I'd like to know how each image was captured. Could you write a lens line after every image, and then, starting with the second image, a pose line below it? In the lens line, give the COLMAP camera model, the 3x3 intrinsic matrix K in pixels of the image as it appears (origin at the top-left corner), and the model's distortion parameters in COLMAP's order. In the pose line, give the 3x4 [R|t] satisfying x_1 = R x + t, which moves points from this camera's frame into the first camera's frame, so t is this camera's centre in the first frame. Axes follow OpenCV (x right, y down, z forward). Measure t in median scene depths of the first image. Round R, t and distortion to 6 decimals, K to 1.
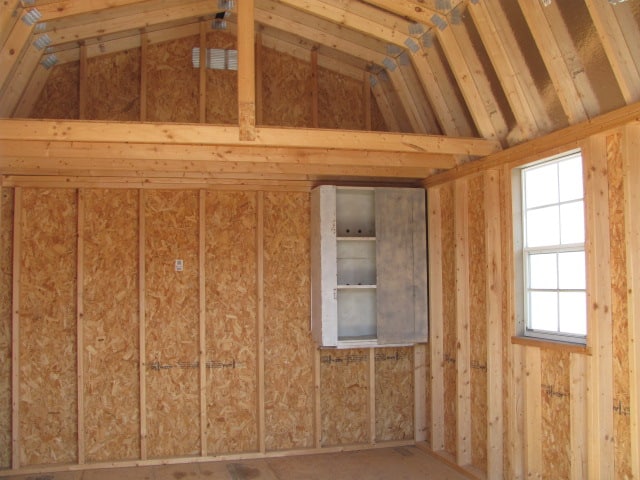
lens RADIAL K [[672.5, 0, 320.0], [0, 672.5, 240.0], [0, 0, 1]] dist [-0.203948, 0.238530]
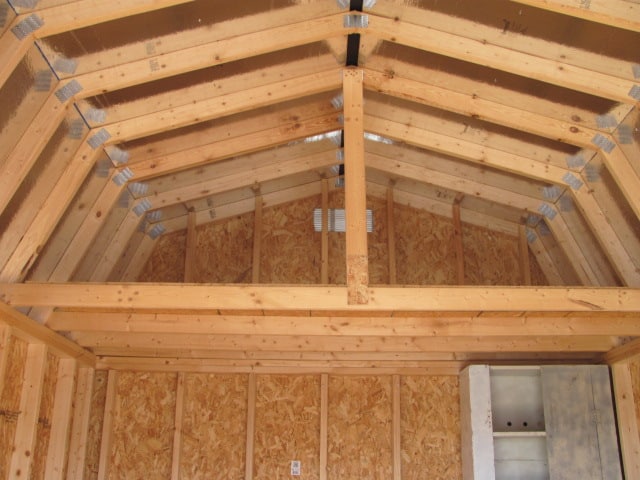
lens RADIAL K [[672.5, 0, 320.0], [0, 672.5, 240.0], [0, 0, 1]] dist [-0.203948, 0.238530]
pose [[0.965279, -0.066114, -0.252716, 0.037588], [-0.008893, 0.958563, -0.284741, 0.000029], [0.261070, 0.277102, 0.924693, 0.196719]]
